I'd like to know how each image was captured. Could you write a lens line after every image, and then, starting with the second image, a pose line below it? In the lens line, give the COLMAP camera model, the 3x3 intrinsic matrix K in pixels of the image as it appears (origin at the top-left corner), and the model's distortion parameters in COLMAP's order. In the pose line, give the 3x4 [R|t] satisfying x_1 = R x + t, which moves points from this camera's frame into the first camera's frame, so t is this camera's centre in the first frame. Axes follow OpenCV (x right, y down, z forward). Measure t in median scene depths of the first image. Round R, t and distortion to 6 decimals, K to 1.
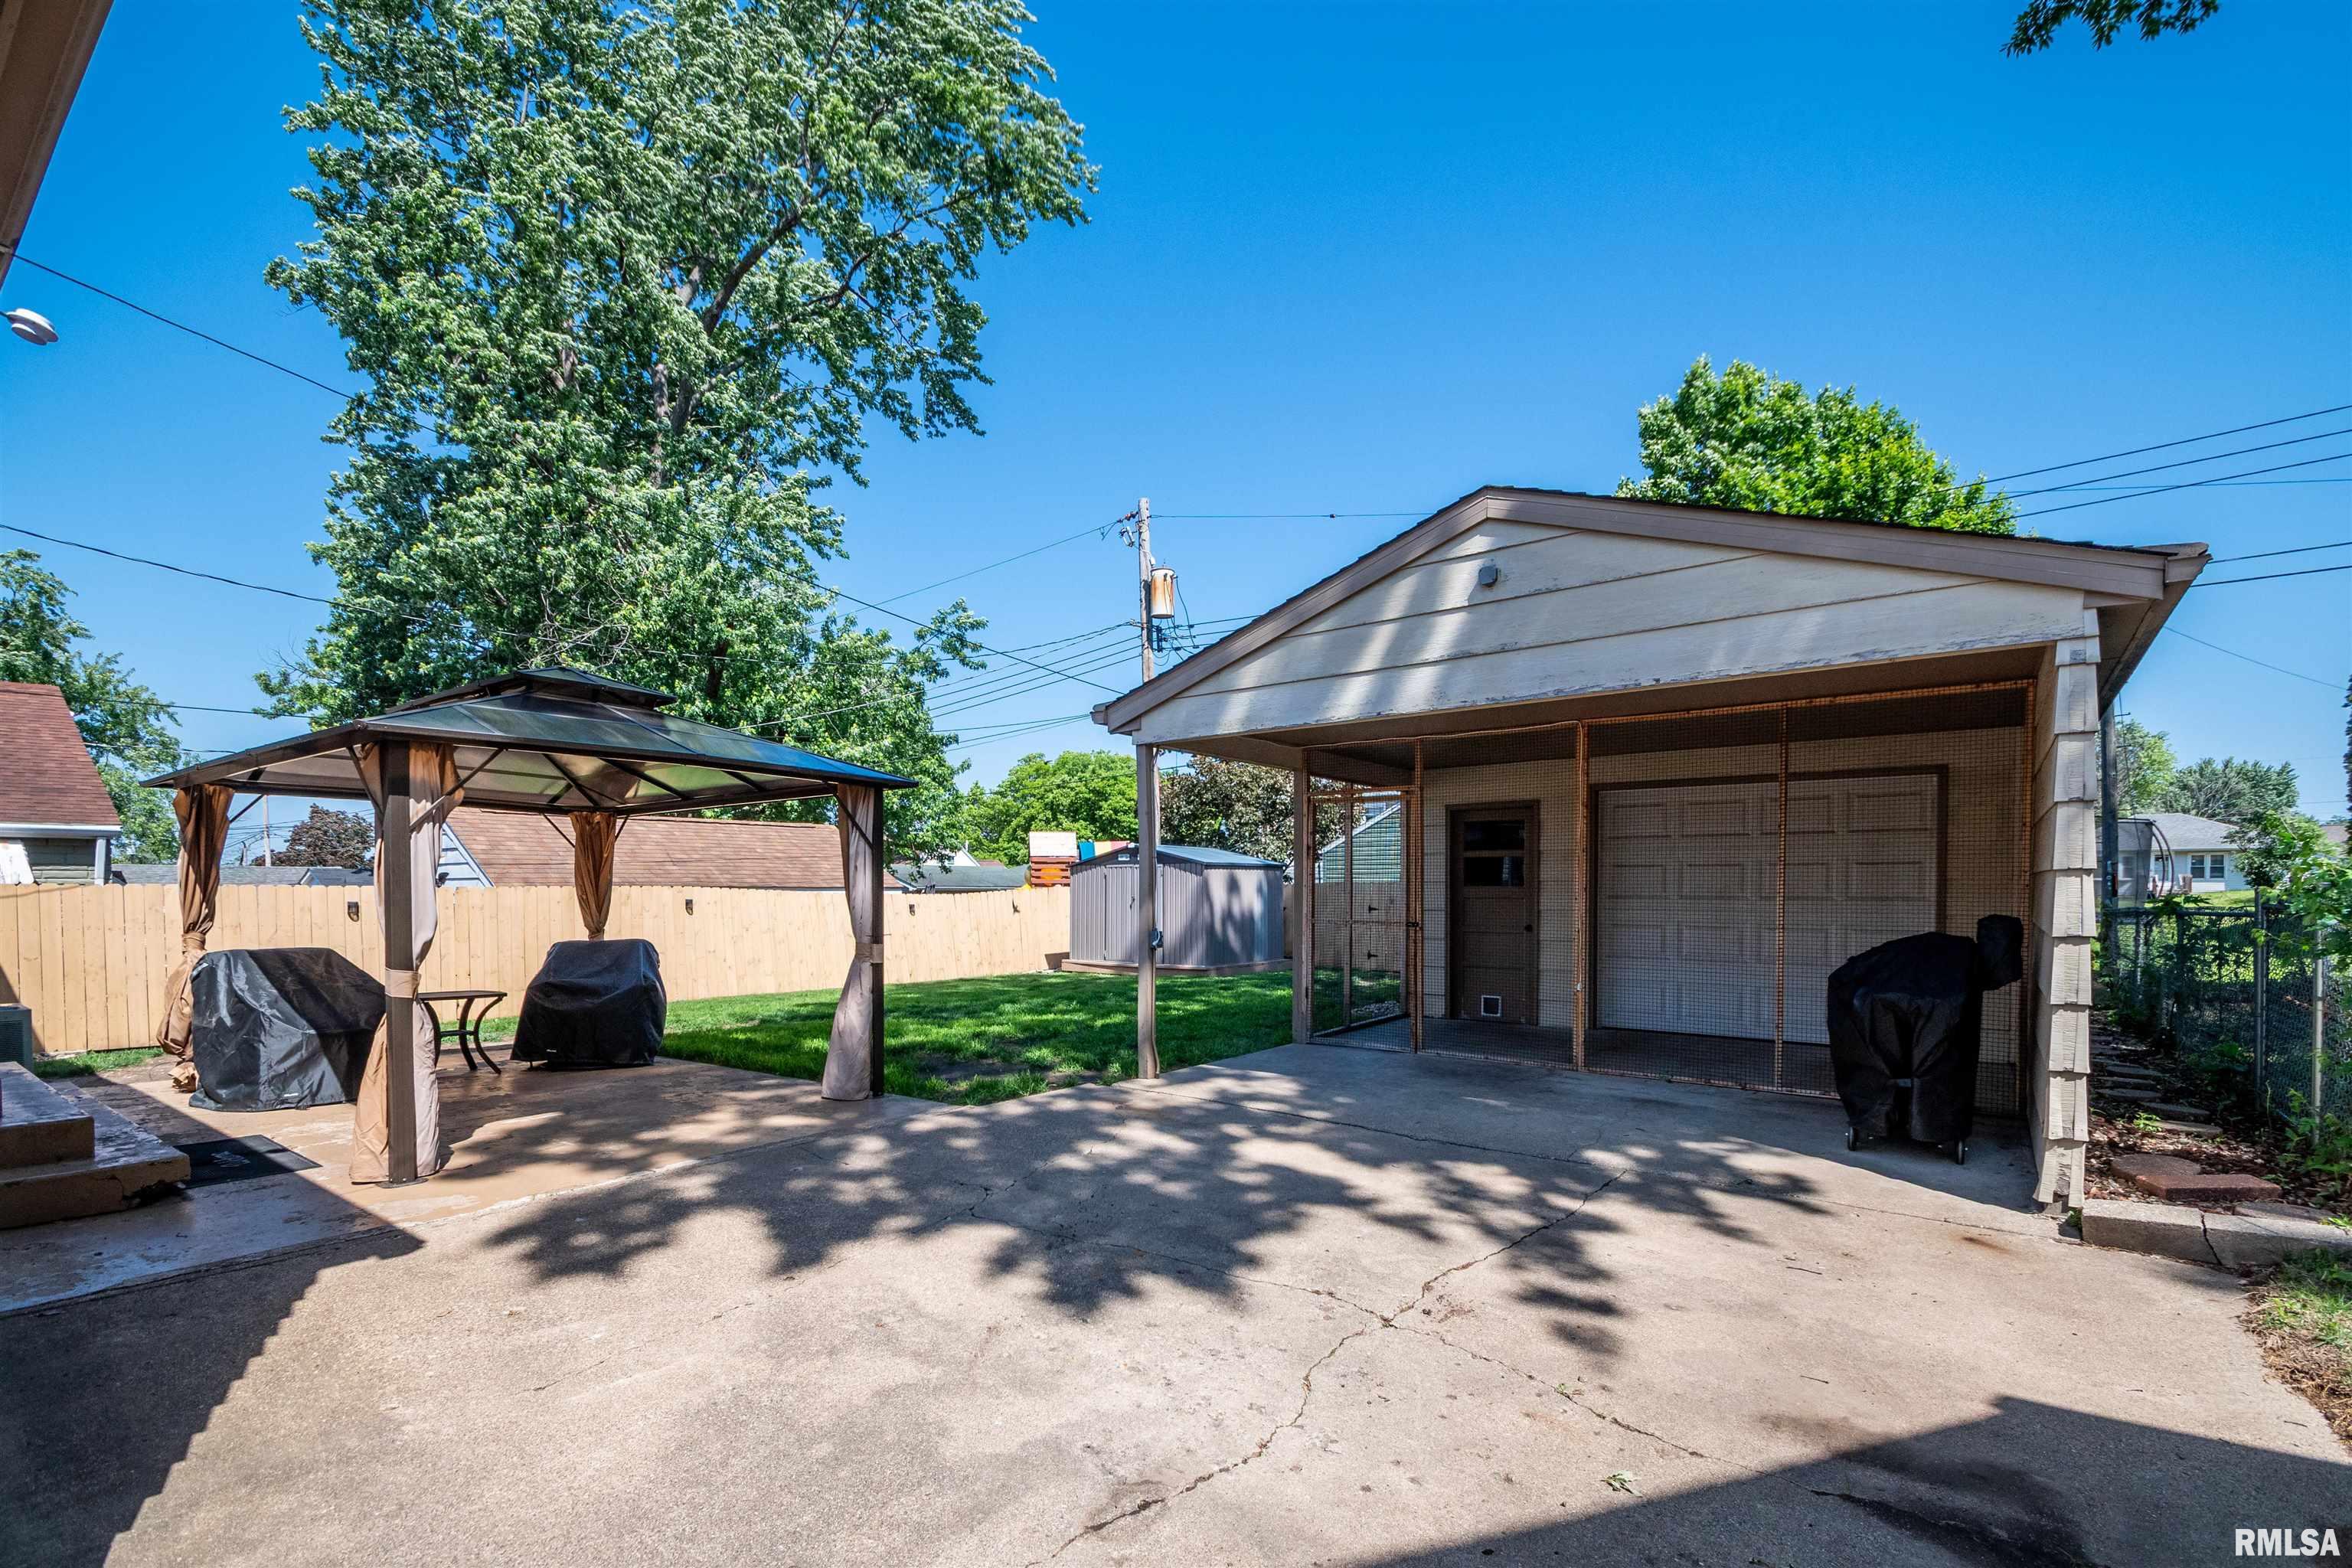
lens RADIAL K [[1060.6, 0, 1174.8], [0, 1060.6, 891.5], [0, 0, 1]] dist [0.000591, -0.000053]
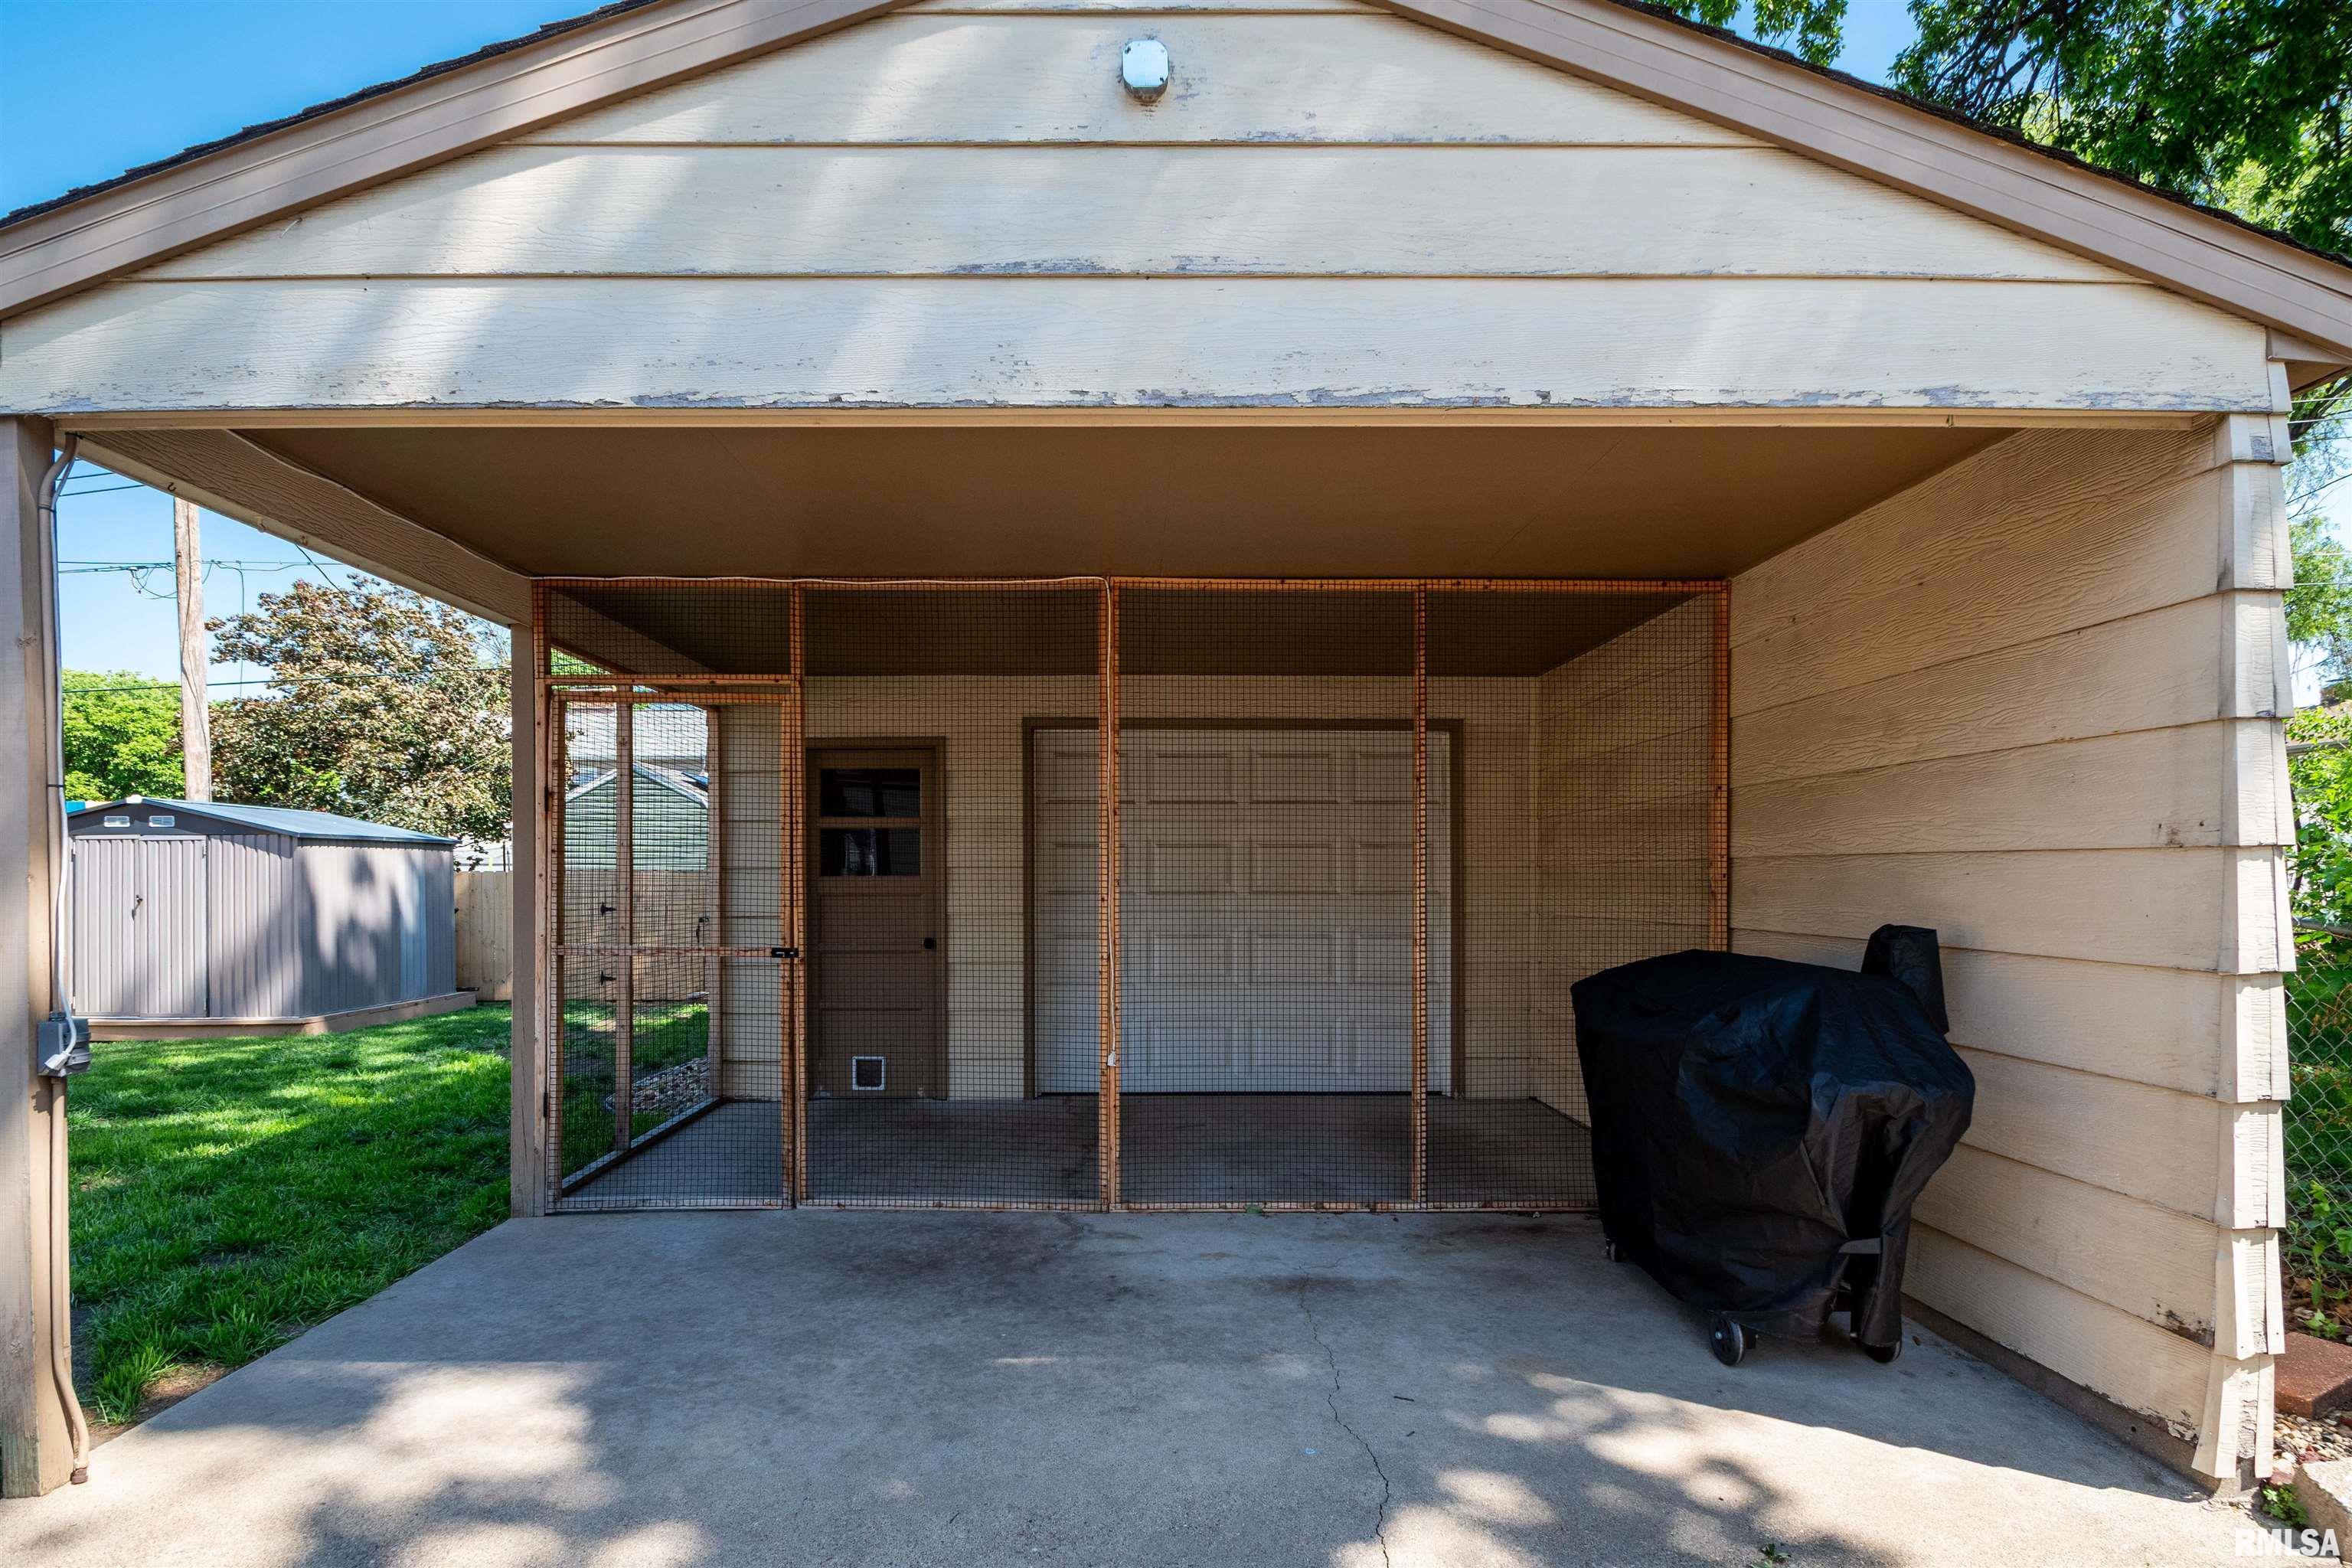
lens RADIAL K [[1191.5, 0, 1170.7], [0, 1191.5, 874.7], [0, 0, 1]] dist [-0.011968, -0.000001]
pose [[0.794305, -0.002142, 0.607516, 0.022939], [0.004905, 0.999984, -0.002887, -0.003126], [-0.607500, 0.005273, 0.794302, 0.371579]]
